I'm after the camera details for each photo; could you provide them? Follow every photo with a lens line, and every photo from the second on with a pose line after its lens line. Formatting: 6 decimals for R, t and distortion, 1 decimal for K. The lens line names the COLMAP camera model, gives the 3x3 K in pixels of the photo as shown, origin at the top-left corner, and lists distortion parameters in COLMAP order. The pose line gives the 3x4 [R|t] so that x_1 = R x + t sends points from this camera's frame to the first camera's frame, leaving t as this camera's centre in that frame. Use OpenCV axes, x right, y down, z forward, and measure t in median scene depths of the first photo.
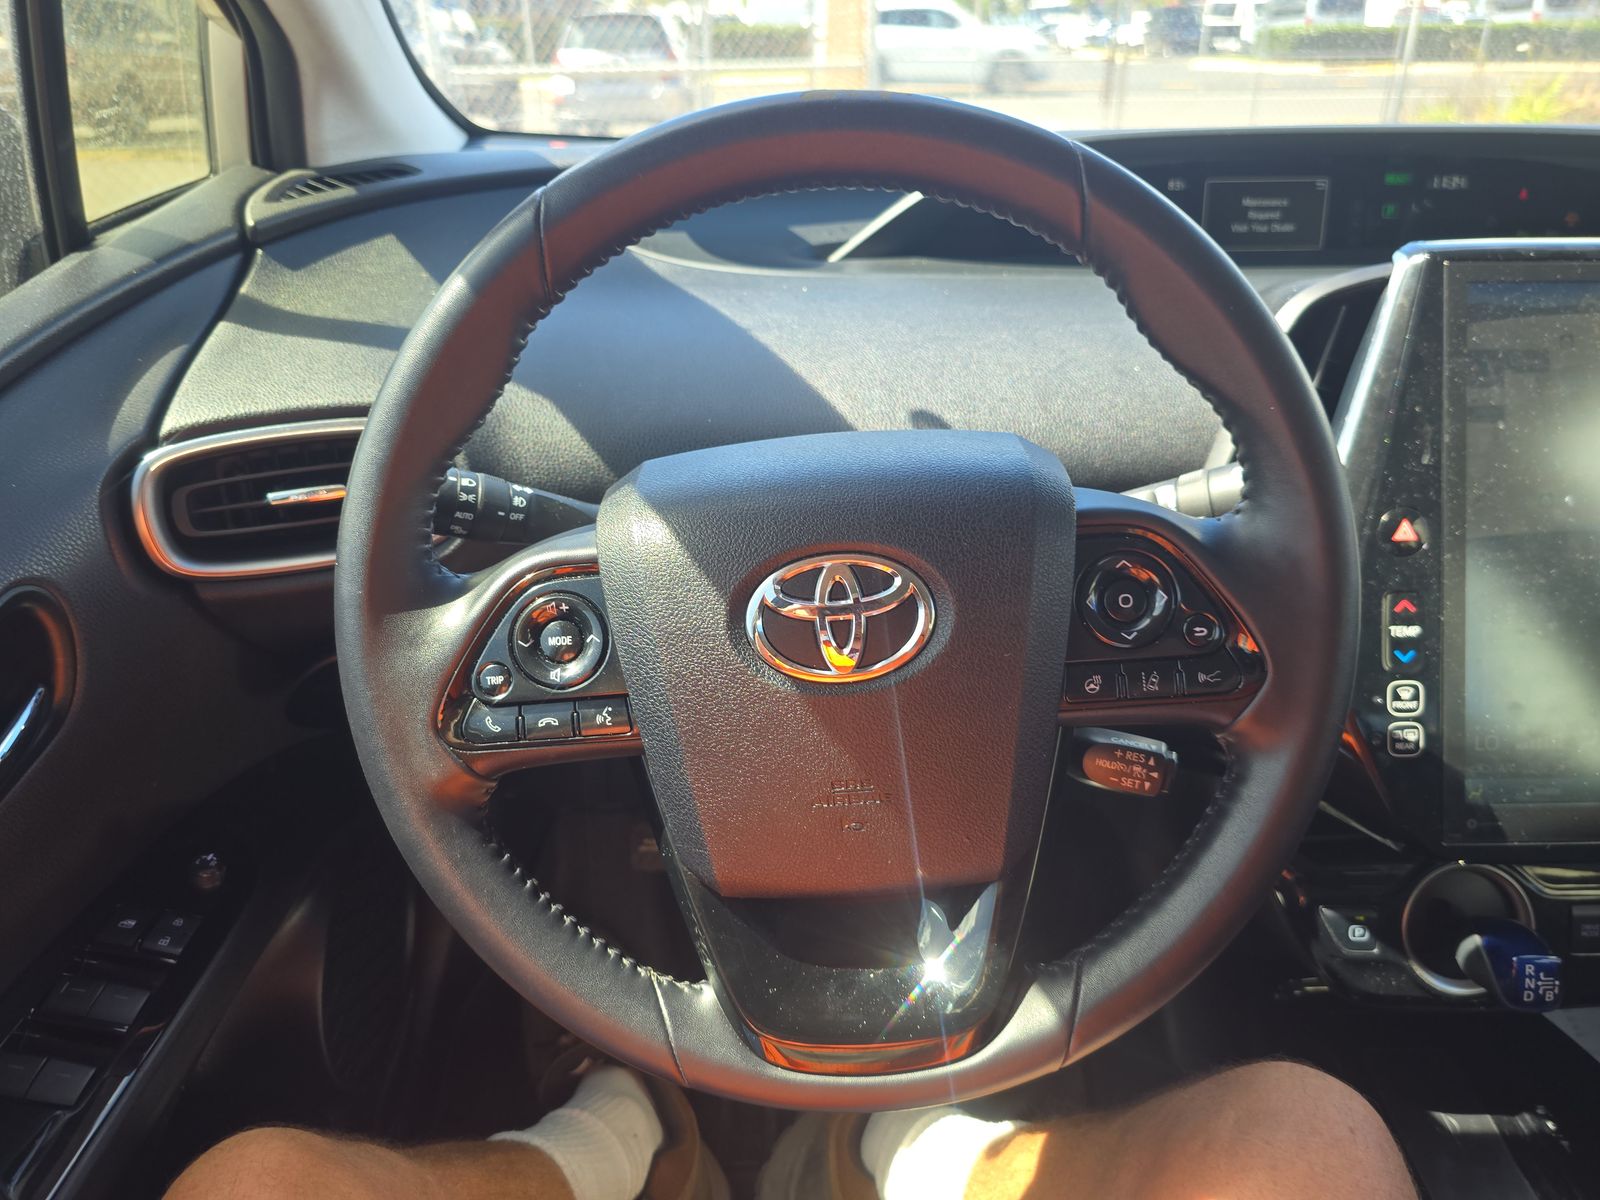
lens RADIAL K [[1081.5, 0, 791.5], [0, 1081.5, 598.9], [0, 0, 1]] dist [0.005924, -0.009936]
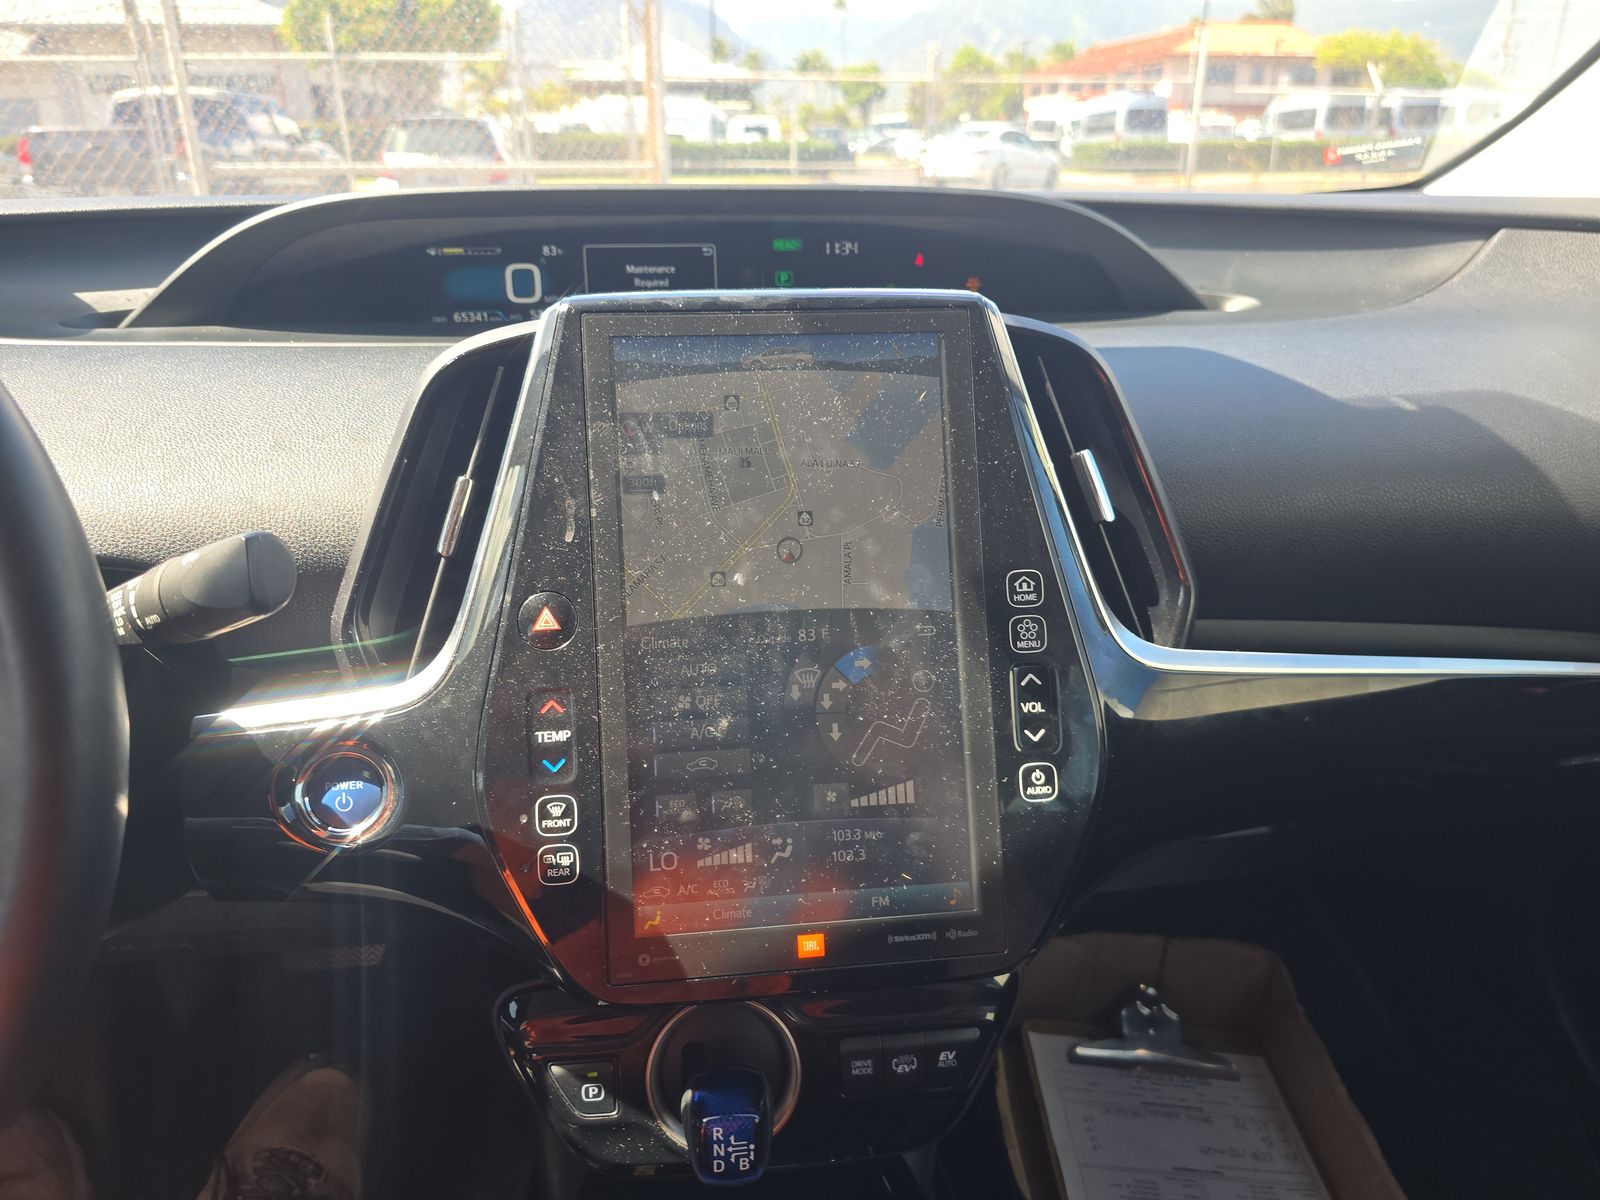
lens RADIAL K [[1062.8, 0, 794.6], [0, 1062.8, 609.8], [0, 0, 1]] dist [0.083835, -0.128125]
pose [[0.993327, -0.034115, 0.110169, 0.663100], [0.042163, 0.996544, -0.071568, -0.001310], [-0.107347, 0.075736, 0.991333, 0.131015]]
